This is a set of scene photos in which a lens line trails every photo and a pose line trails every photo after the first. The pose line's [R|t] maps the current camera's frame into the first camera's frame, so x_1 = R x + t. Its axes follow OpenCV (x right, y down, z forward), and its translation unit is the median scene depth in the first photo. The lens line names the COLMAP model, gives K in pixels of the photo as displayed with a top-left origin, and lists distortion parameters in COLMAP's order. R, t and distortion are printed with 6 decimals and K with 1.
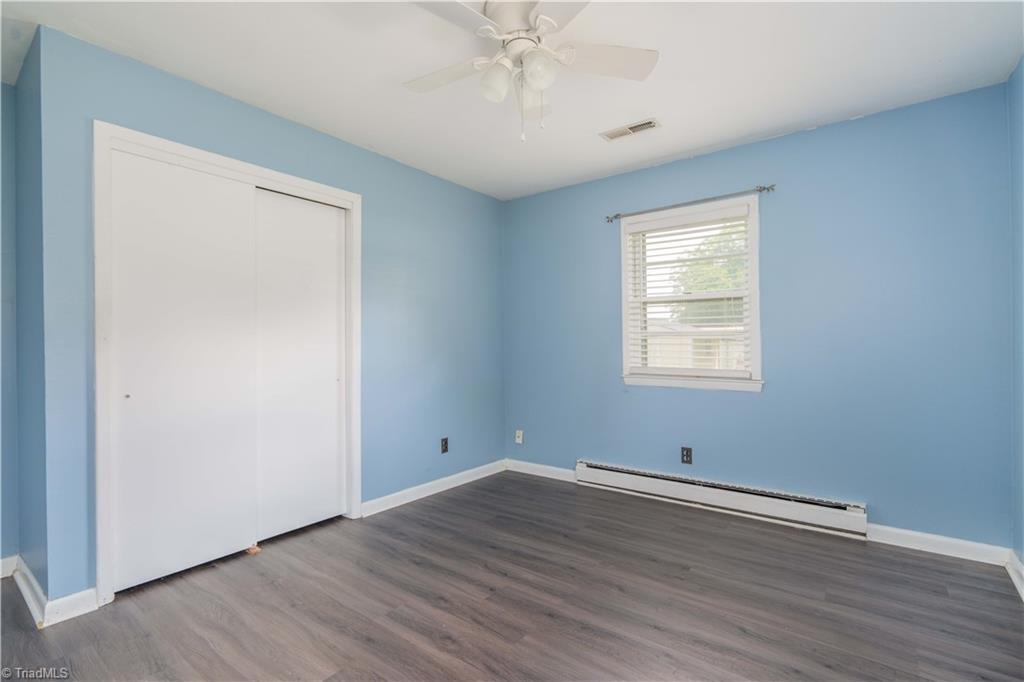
lens RADIAL K [[477.1, 0, 511.6], [0, 477.1, 346.2], [0, 0, 1]] dist [-0.002599, 0.000011]
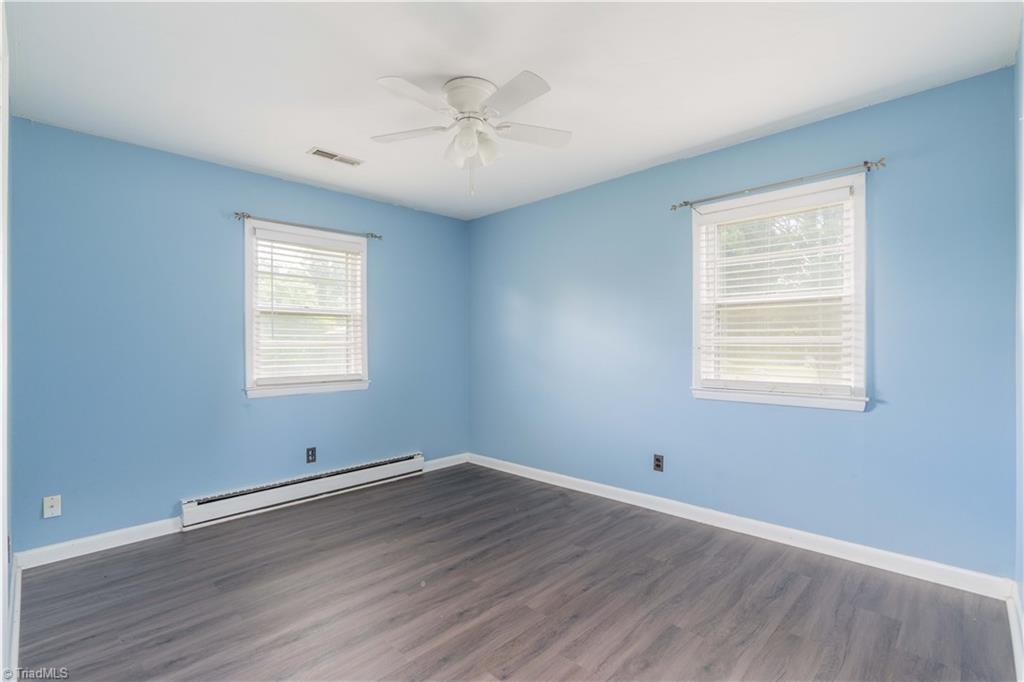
lens RADIAL K [[477.1, 0, 511.6], [0, 477.1, 346.2], [0, 0, 1]] dist [-0.002599, 0.000011]
pose [[0.119610, 0.006877, 0.992797, -0.669335], [0.023988, 0.999664, -0.009815, 0.001537], [-0.992531, 0.024990, 0.119405, 0.407755]]
